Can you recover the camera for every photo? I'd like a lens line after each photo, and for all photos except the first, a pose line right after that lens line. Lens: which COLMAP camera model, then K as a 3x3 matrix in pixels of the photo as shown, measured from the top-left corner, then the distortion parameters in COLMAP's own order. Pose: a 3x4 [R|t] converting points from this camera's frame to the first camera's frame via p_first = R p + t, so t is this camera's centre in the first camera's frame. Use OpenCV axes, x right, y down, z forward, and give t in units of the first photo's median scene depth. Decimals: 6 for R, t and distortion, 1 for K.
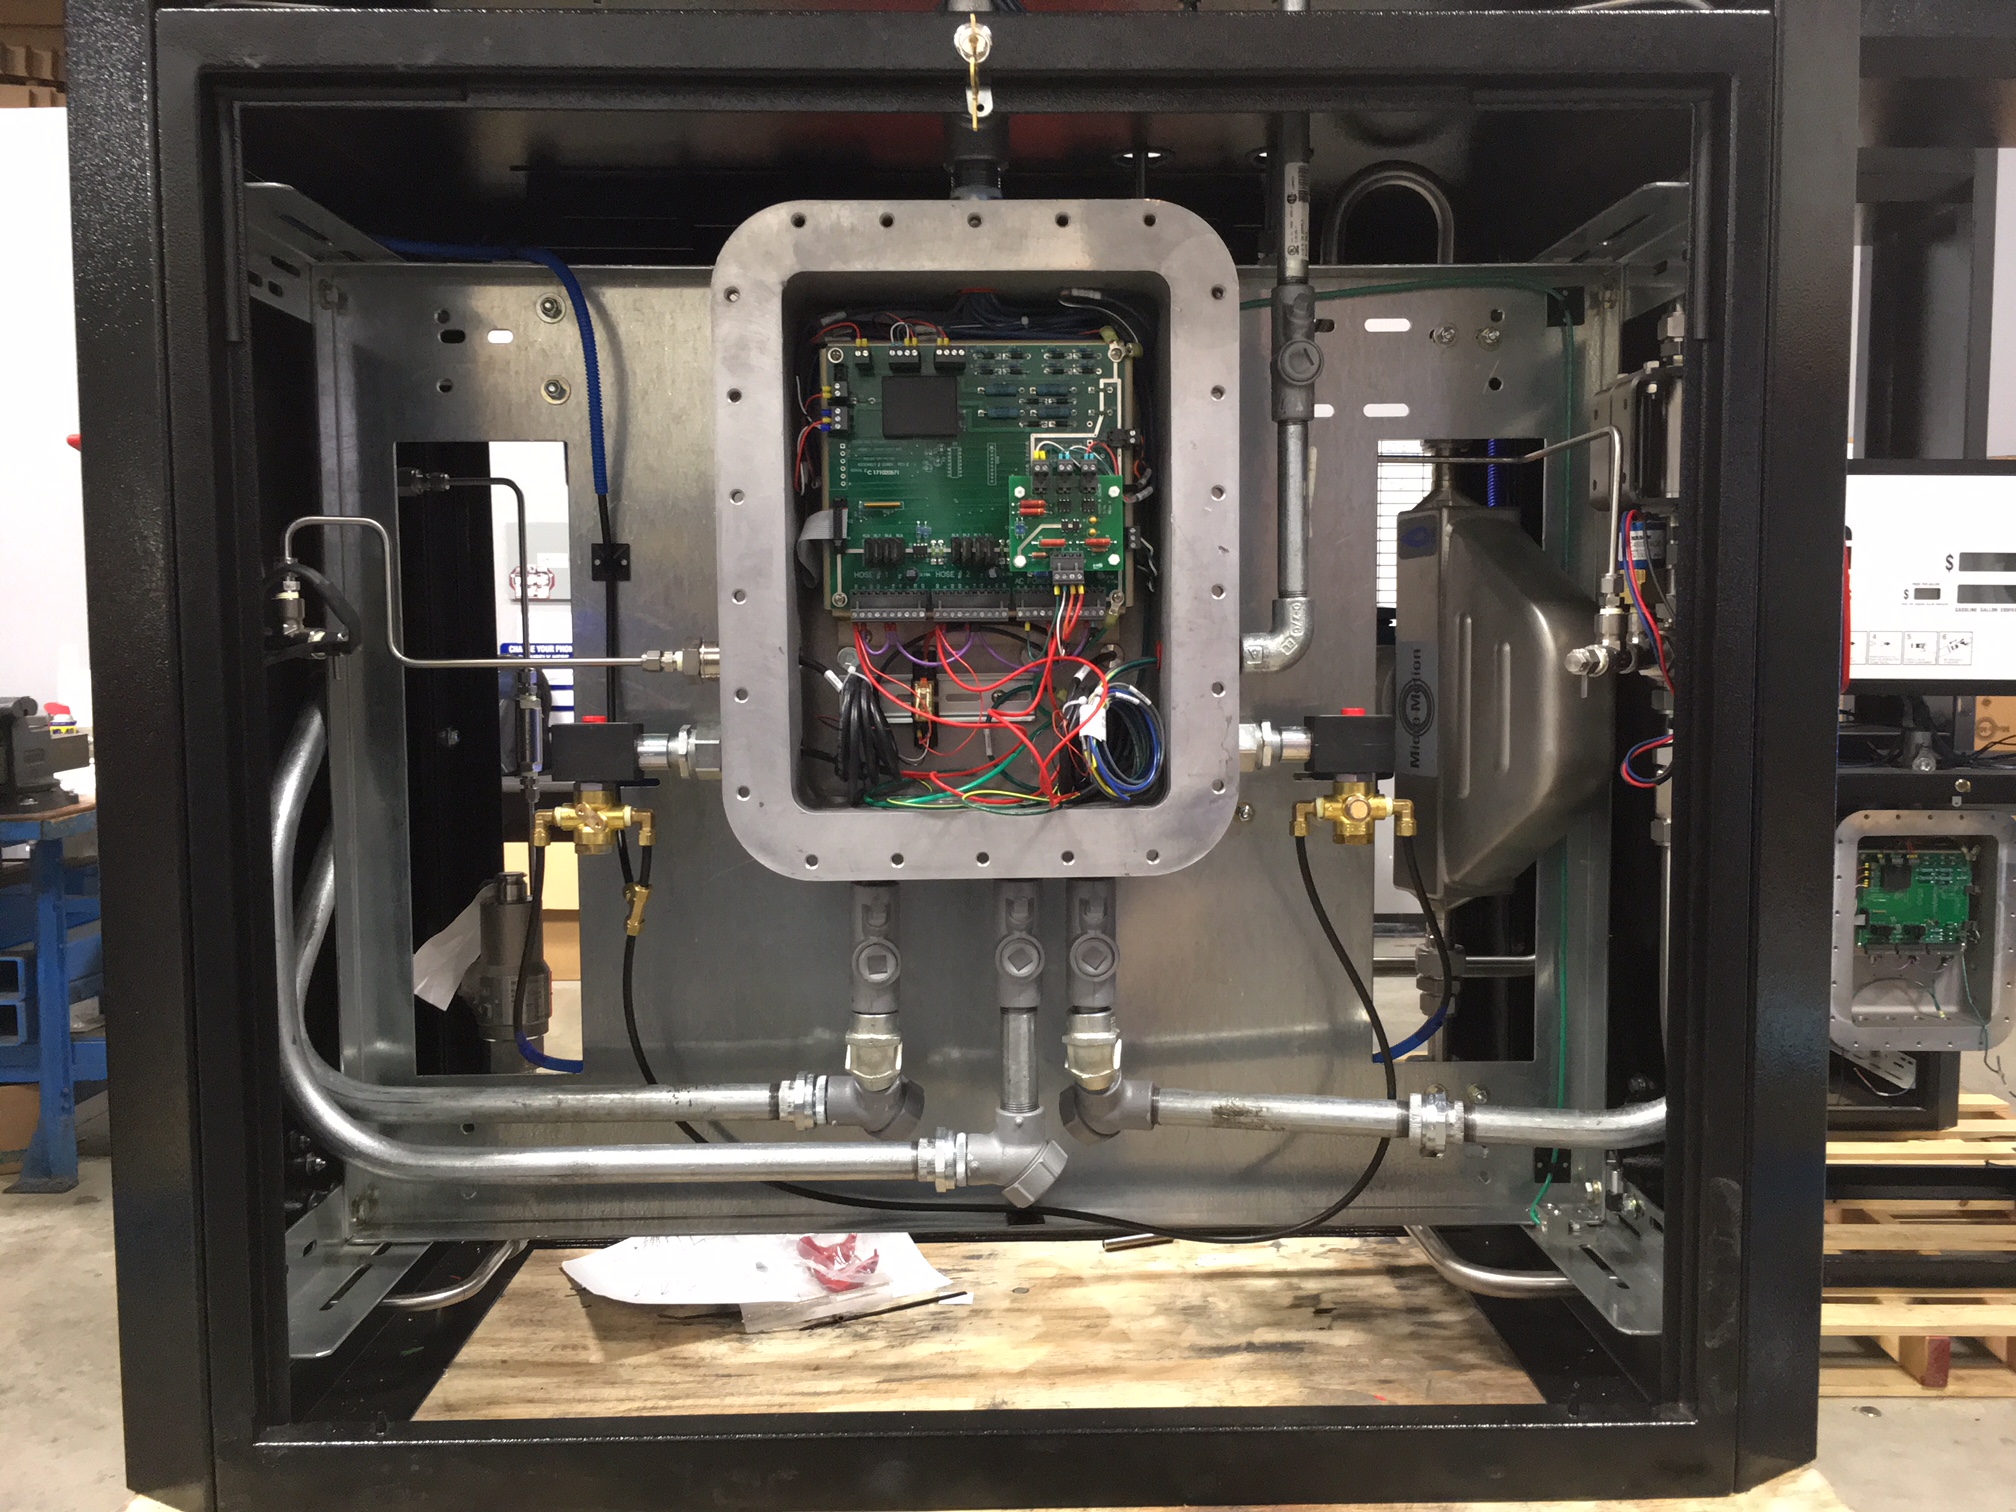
lens RADIAL K [[1759.6, 0, 1020.4], [0, 1759.6, 745.3], [0, 0, 1]] dist [0.090678, -0.129779]
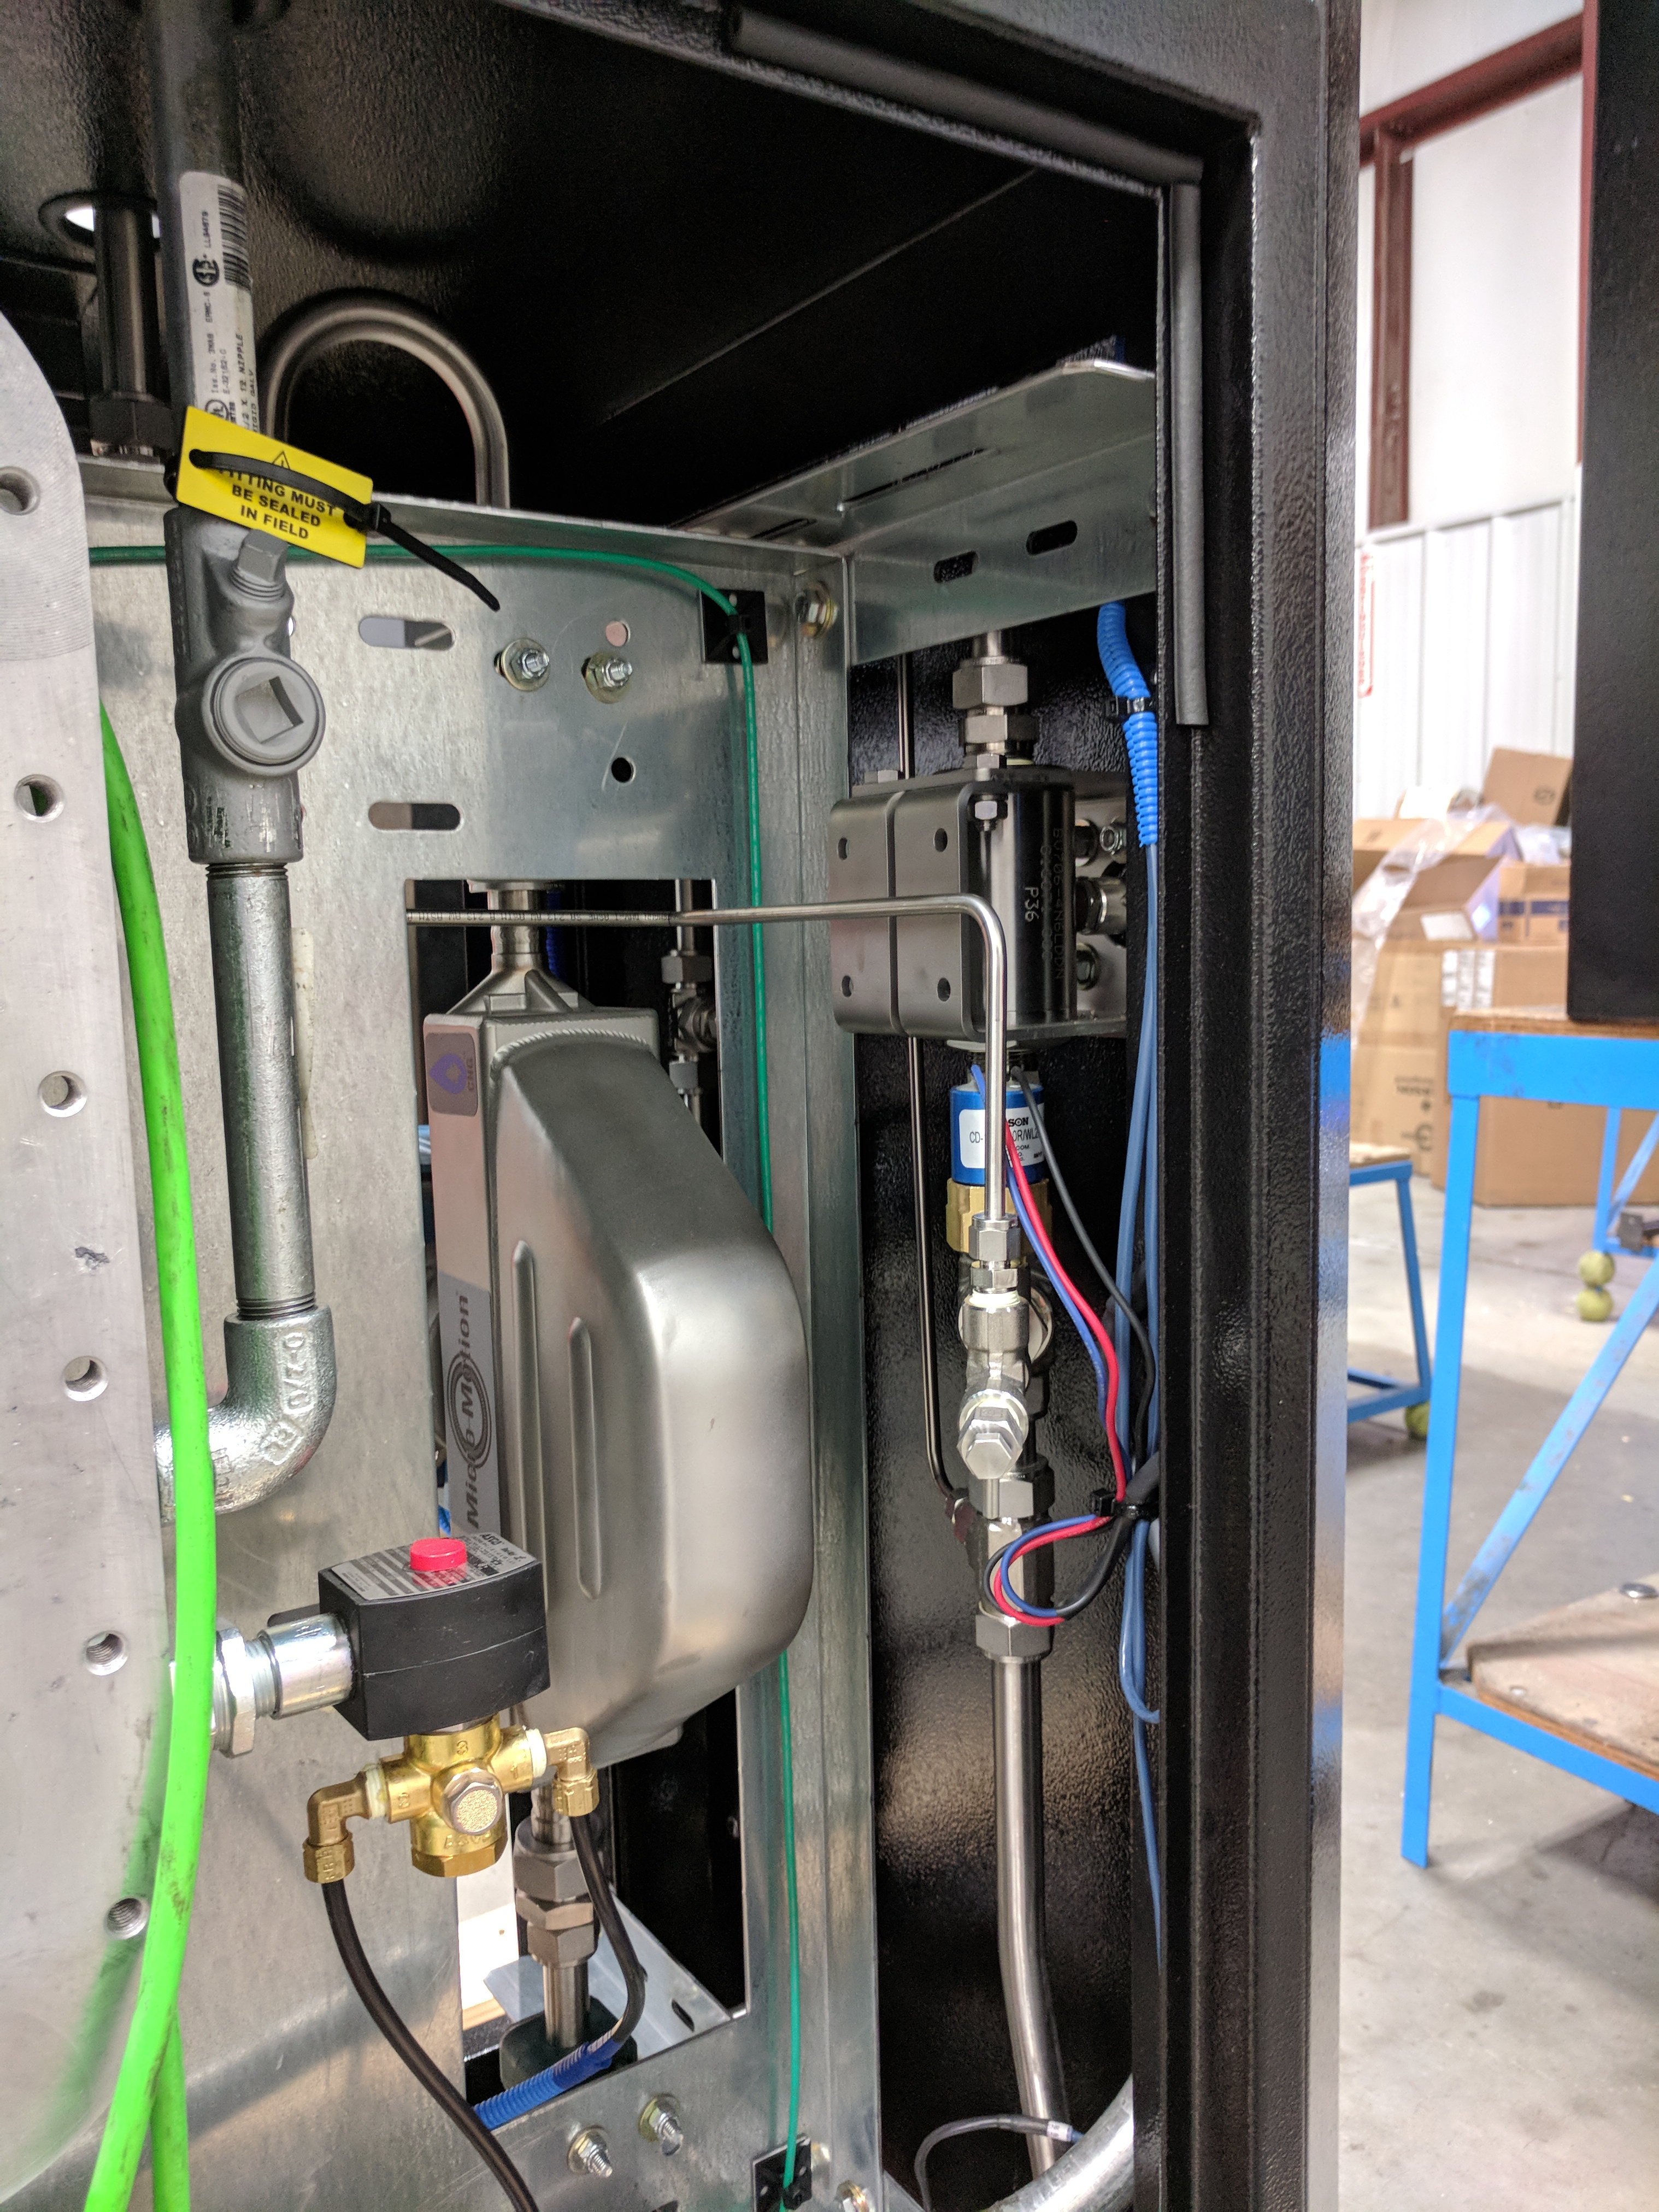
lens RADIAL K [[1692.7, 0, 824.3], [0, 1692.7, 1116.5], [0, 0, 1]] dist [-0.037402, 0.050378]
pose [[0.843703, -0.075111, 0.531530, 0.054582], [0.054330, 0.997026, 0.054651, -0.127135], [-0.534054, -0.017231, 0.845275, 0.556889]]
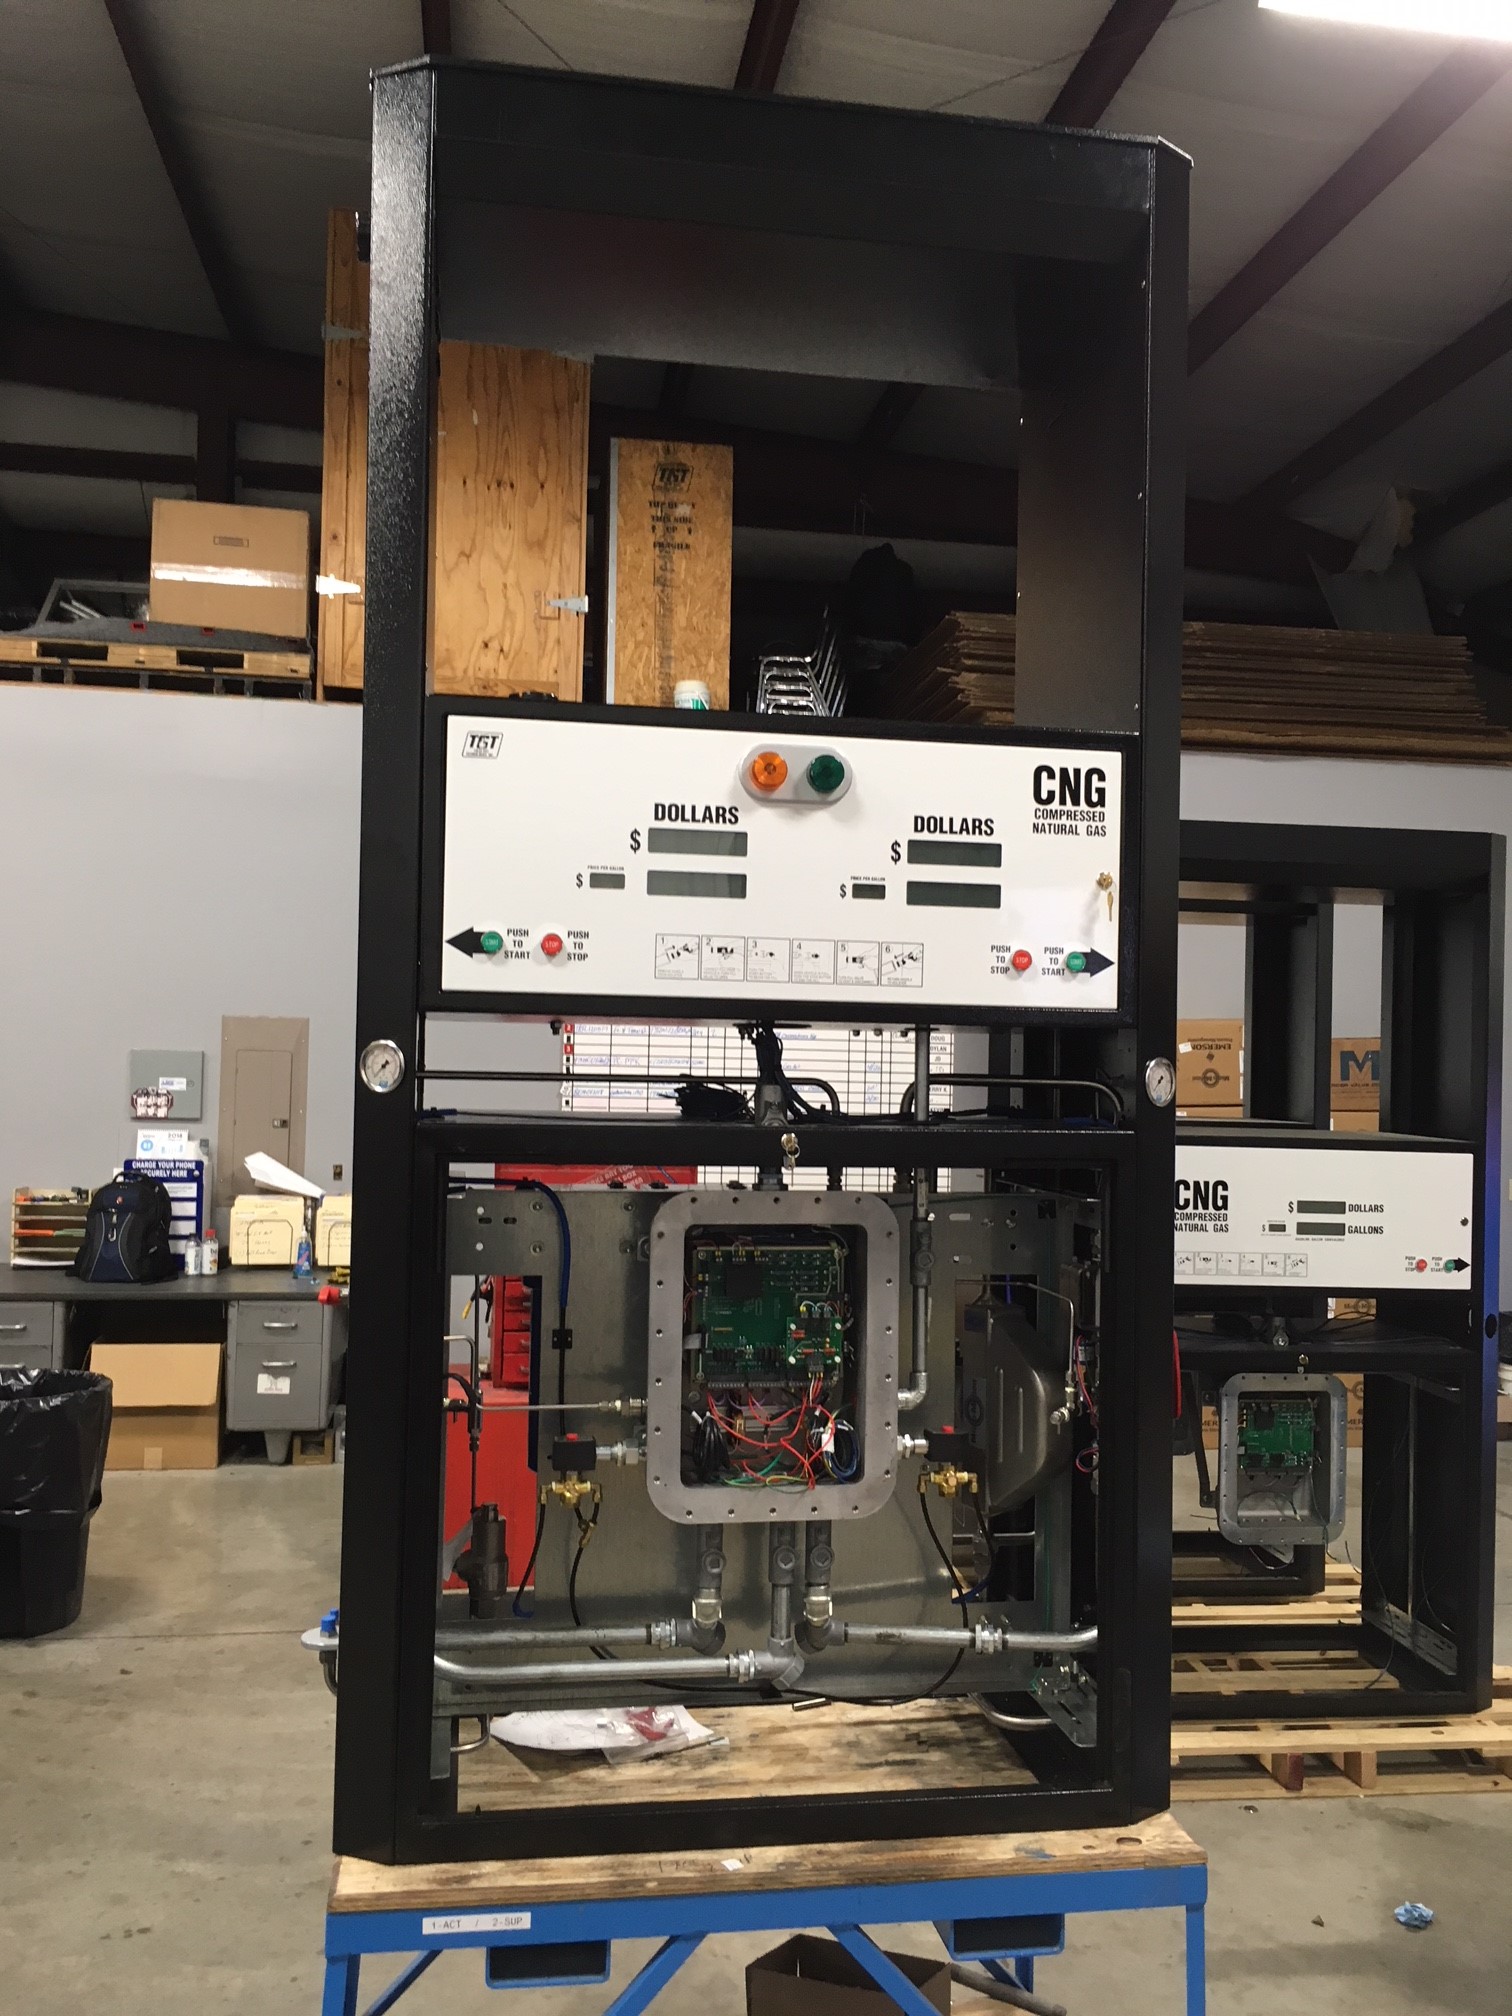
lens RADIAL K [[1716.5, 0, 754.9], [0, 1716.5, 998.7], [0, 0, 1]] dist [0.074305, -0.106111]
pose [[0.990429, 0.028476, 0.135052, -0.281880], [-0.013823, 0.994031, -0.108222, -0.264056], [-0.137328, 0.105320, 0.984911, -0.872842]]
